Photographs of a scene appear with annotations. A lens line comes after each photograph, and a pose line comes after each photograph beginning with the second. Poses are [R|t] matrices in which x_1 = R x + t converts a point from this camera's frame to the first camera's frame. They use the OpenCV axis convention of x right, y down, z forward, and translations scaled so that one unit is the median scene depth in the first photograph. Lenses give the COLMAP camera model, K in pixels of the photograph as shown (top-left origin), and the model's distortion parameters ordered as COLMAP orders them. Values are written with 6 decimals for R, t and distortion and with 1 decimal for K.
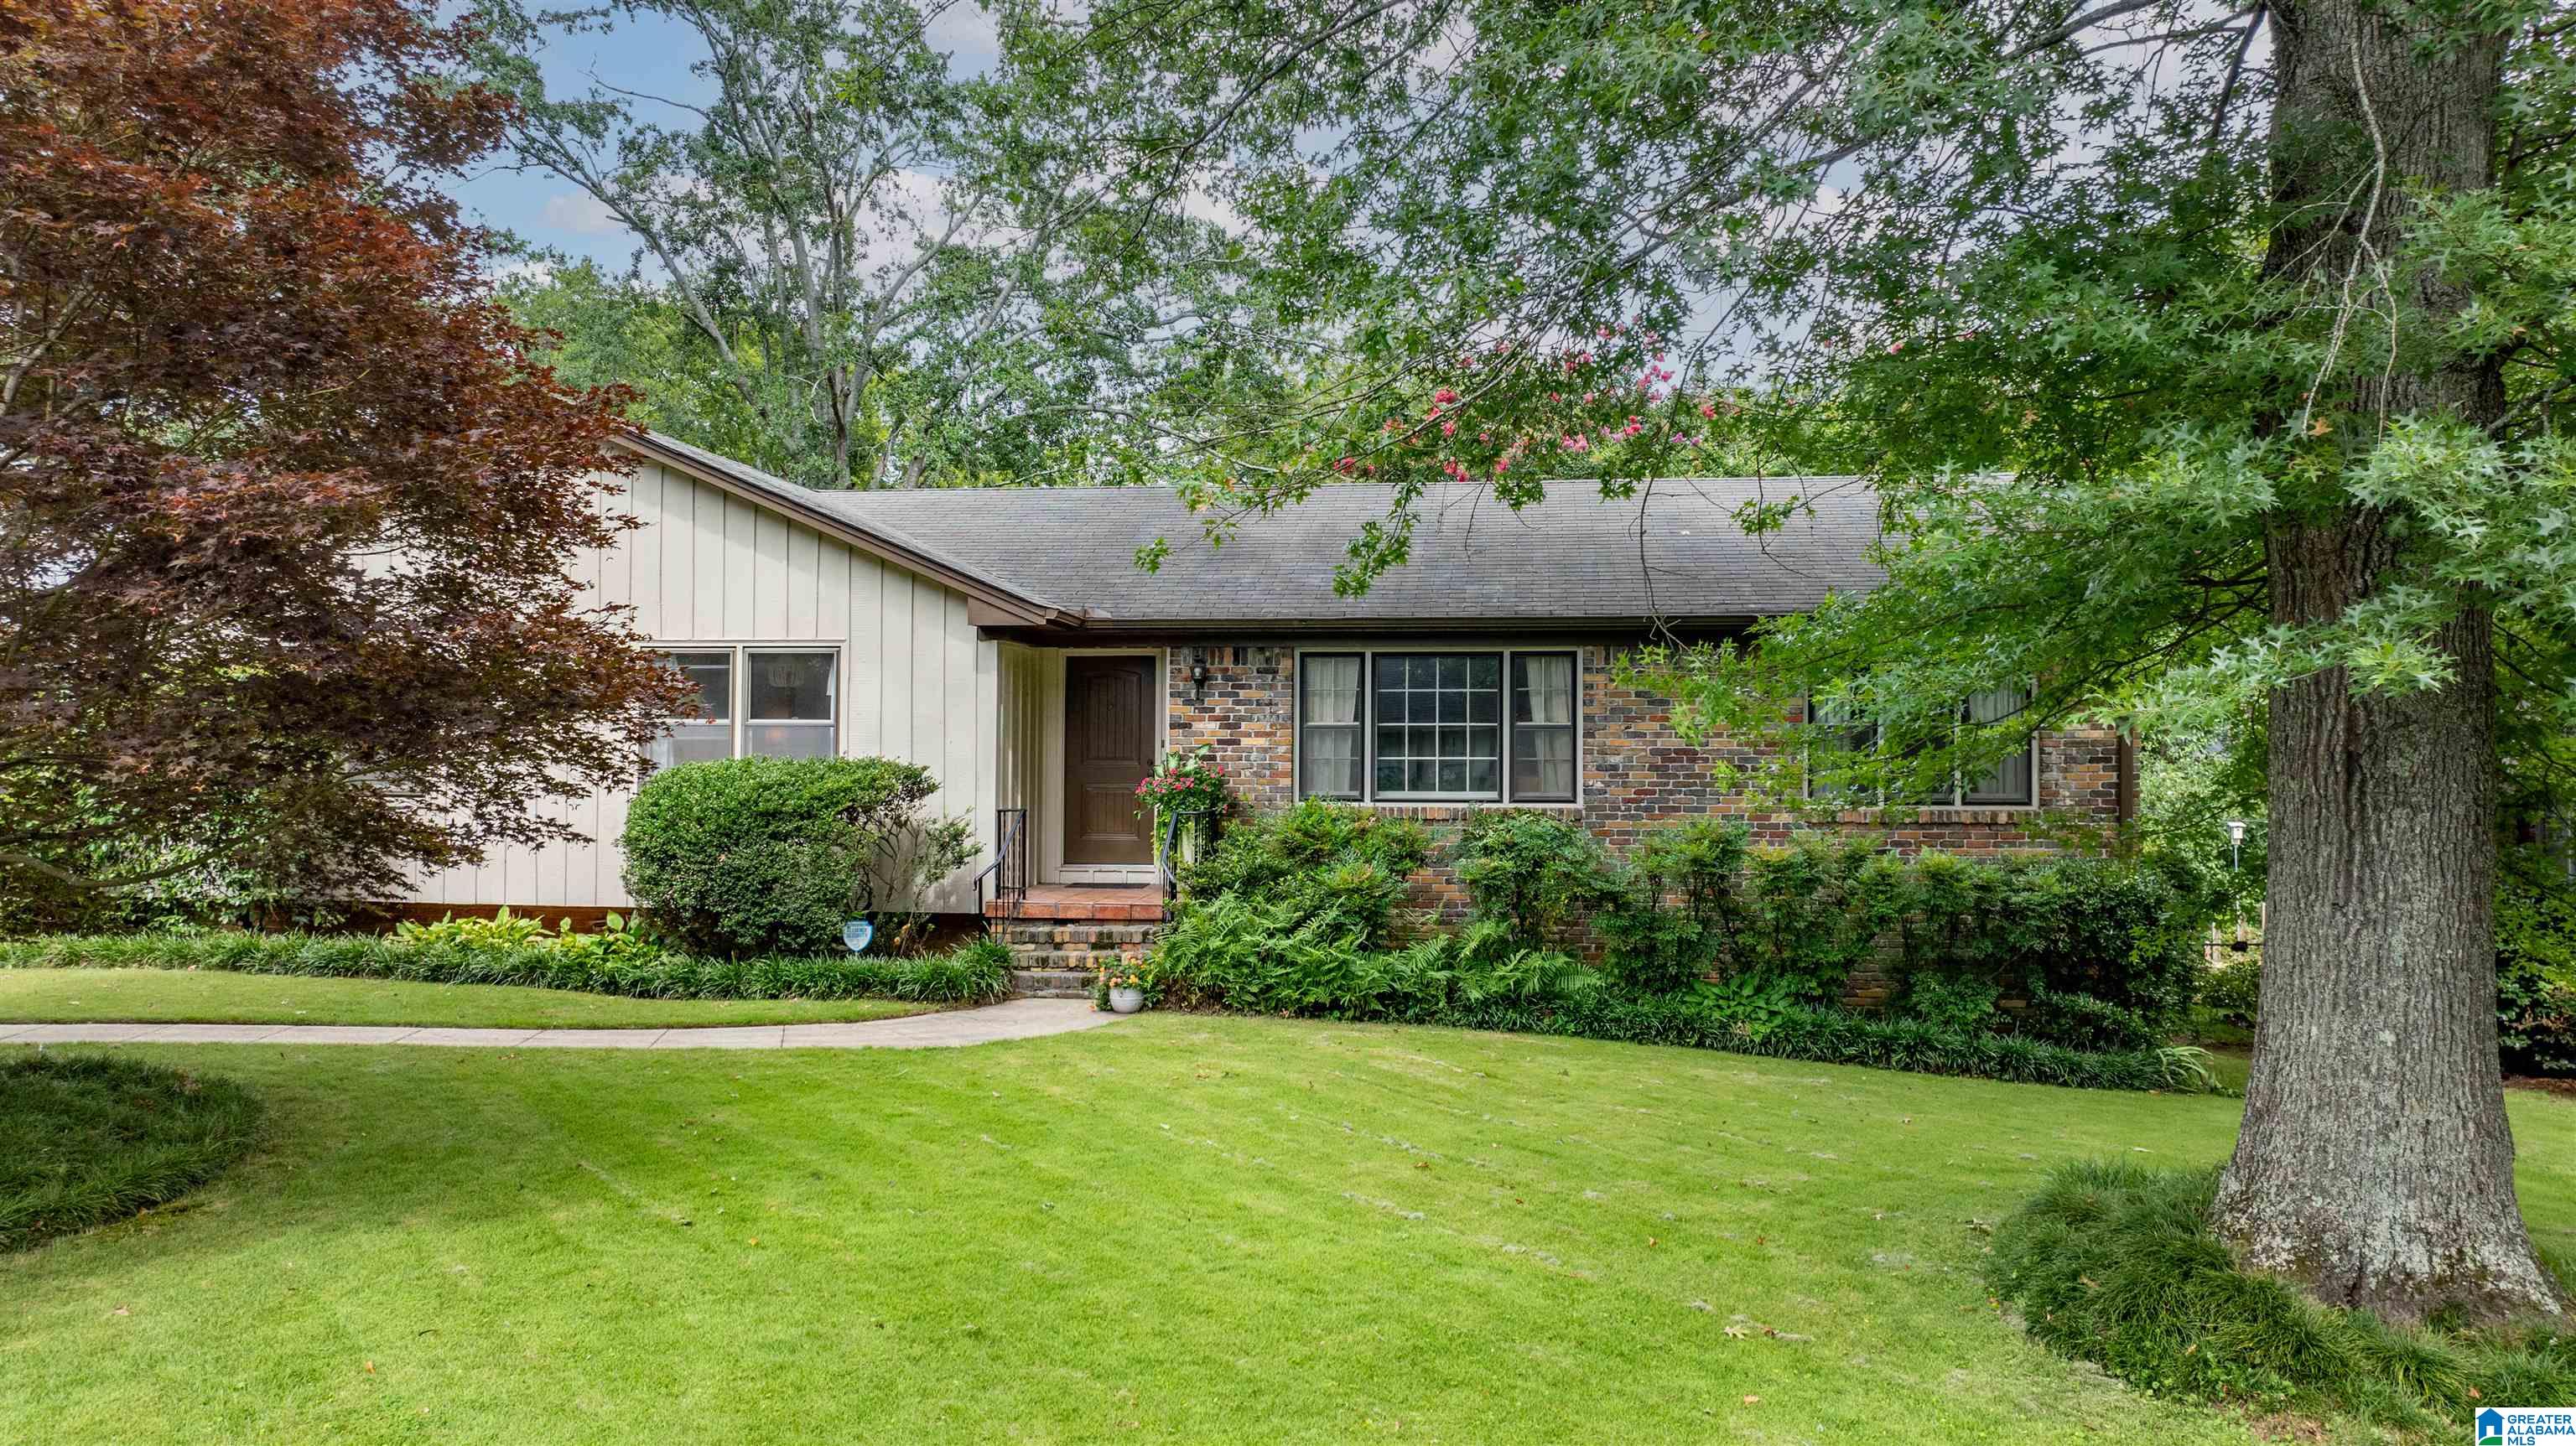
lens RADIAL K [[1792.5, 0, 1288.0], [0, 1792.5, 723.0], [0, 0, 1]] dist [-0.009081, -0.000714]
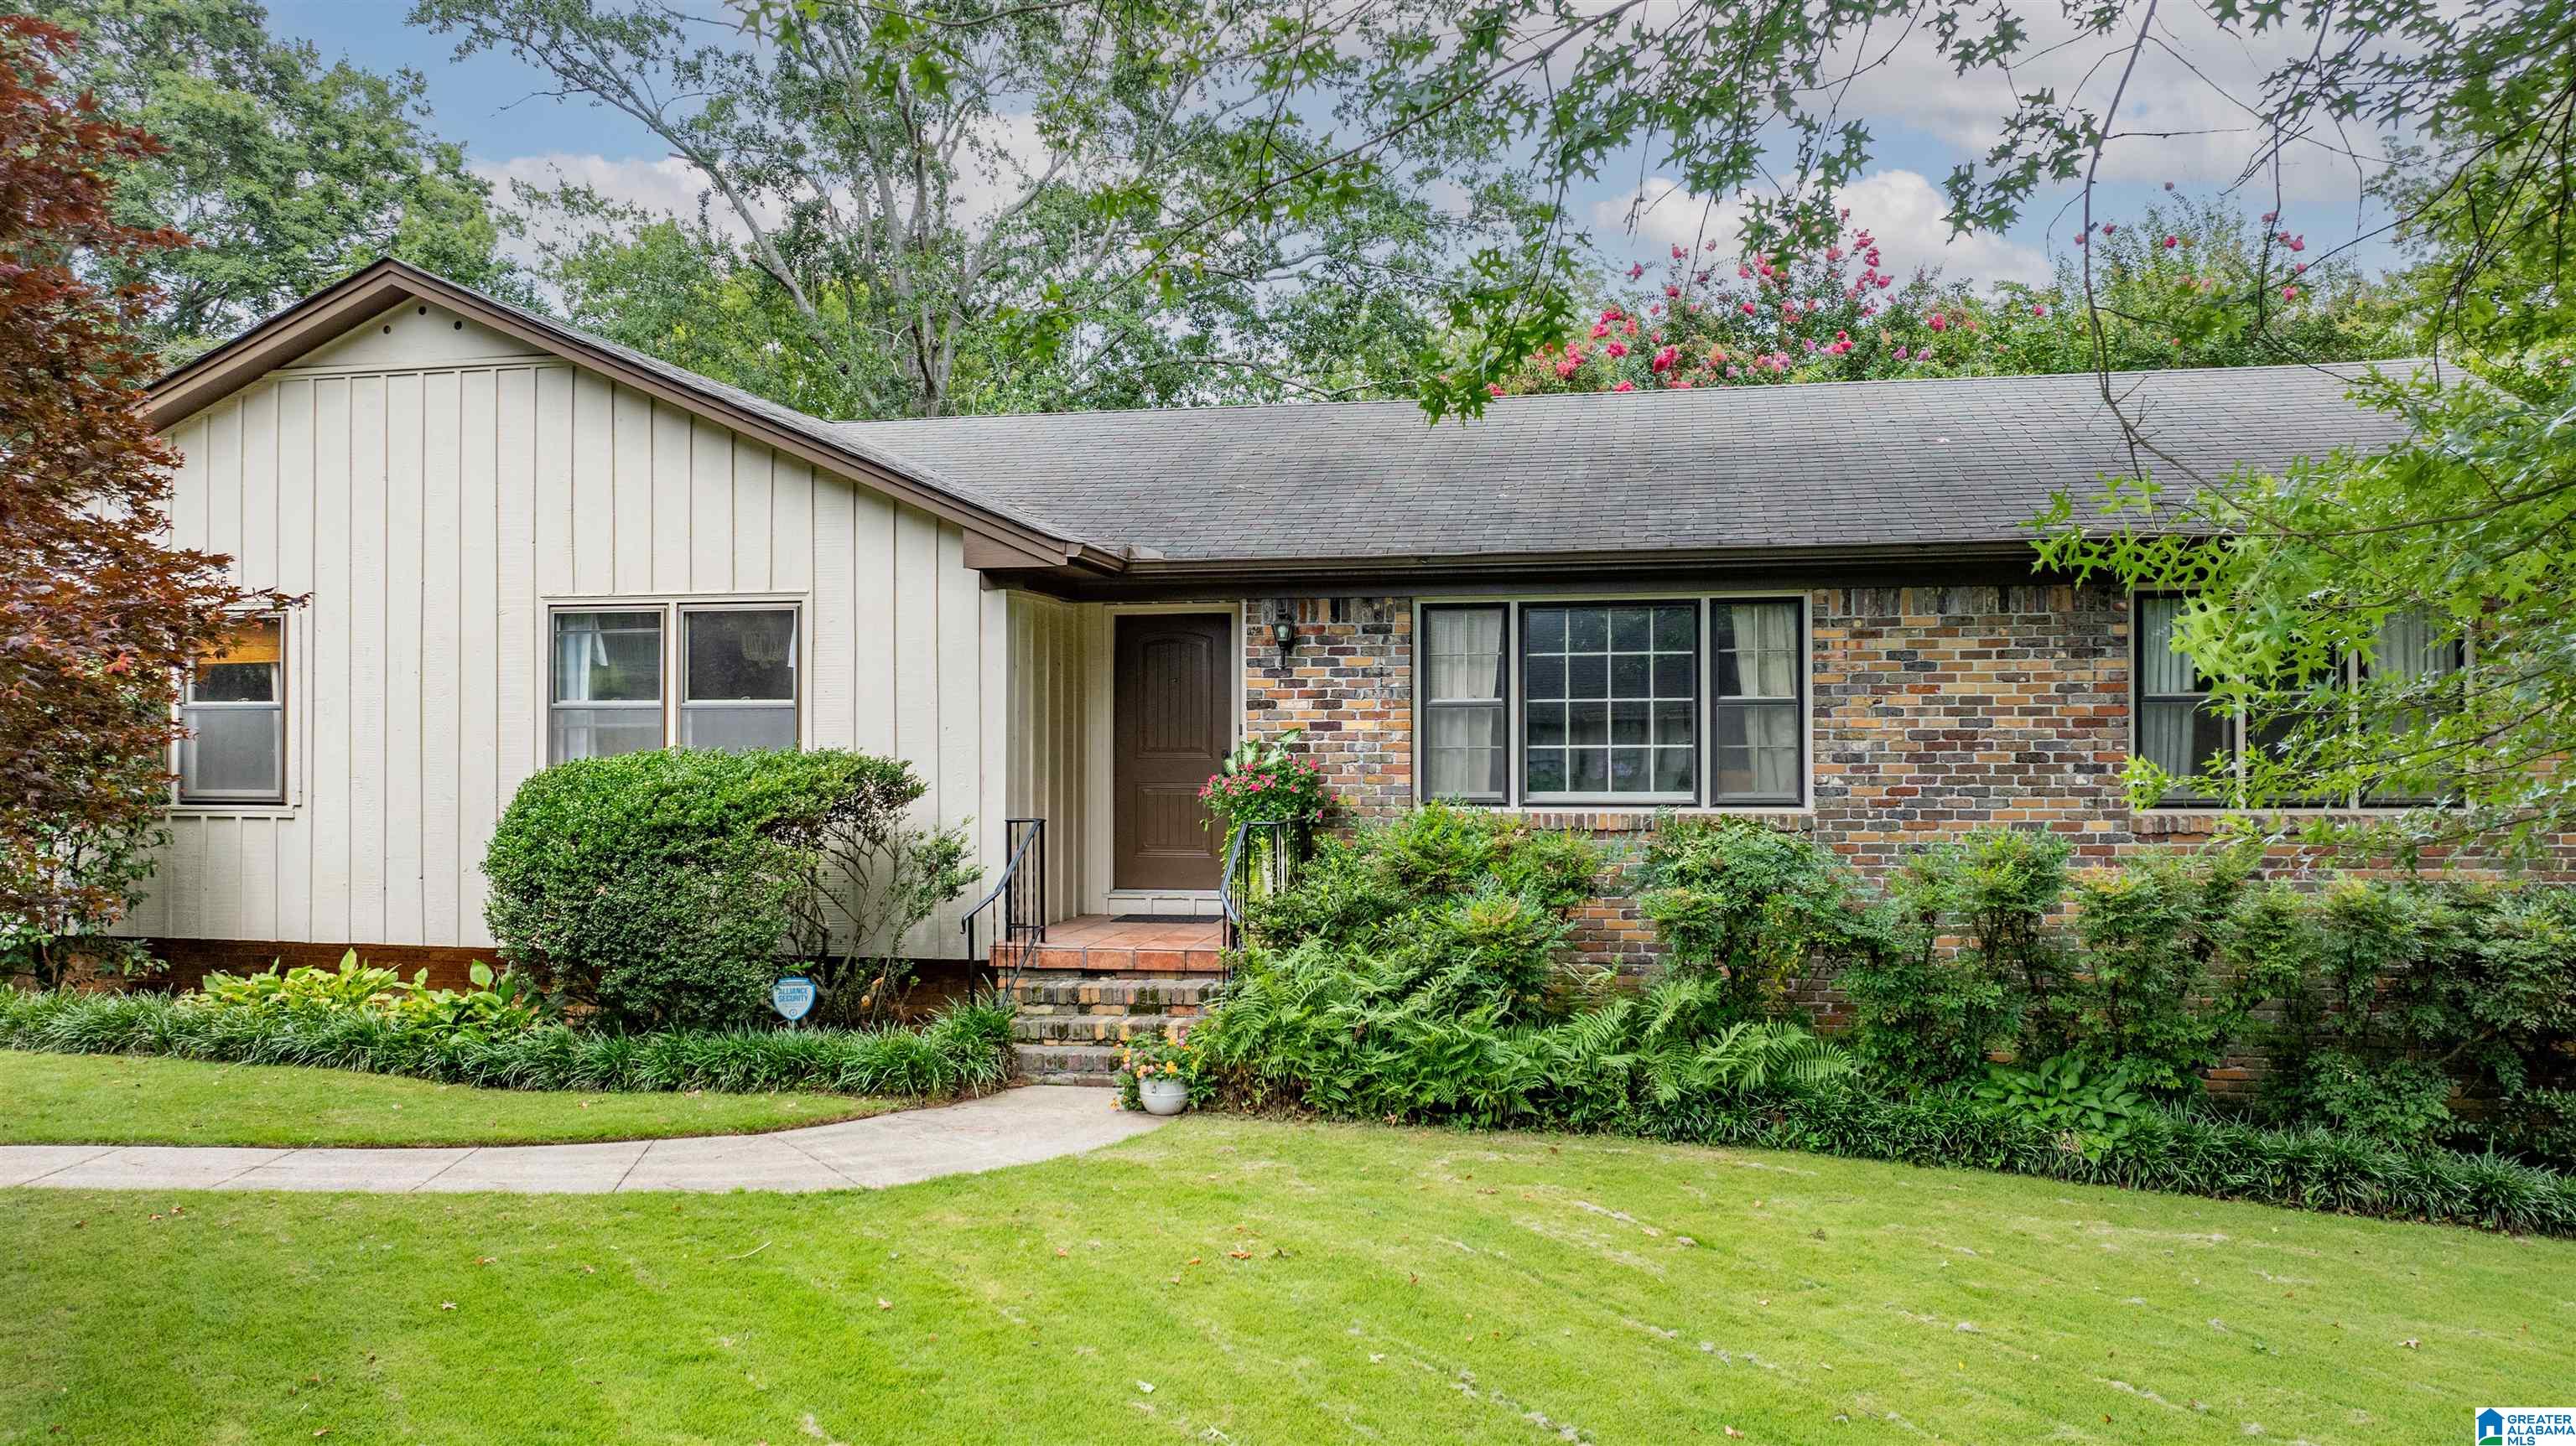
lens RADIAL K [[1799.2, 0, 1304.6], [0, 1799.2, 750.4], [0, 0, 1]] dist [-0.004047, -0.003237]
pose [[0.996944, -0.005943, -0.077893, 0.018311], [0.007438, 0.999793, 0.018915, 0.007281], [0.077764, -0.019437, 0.996782, 0.289536]]
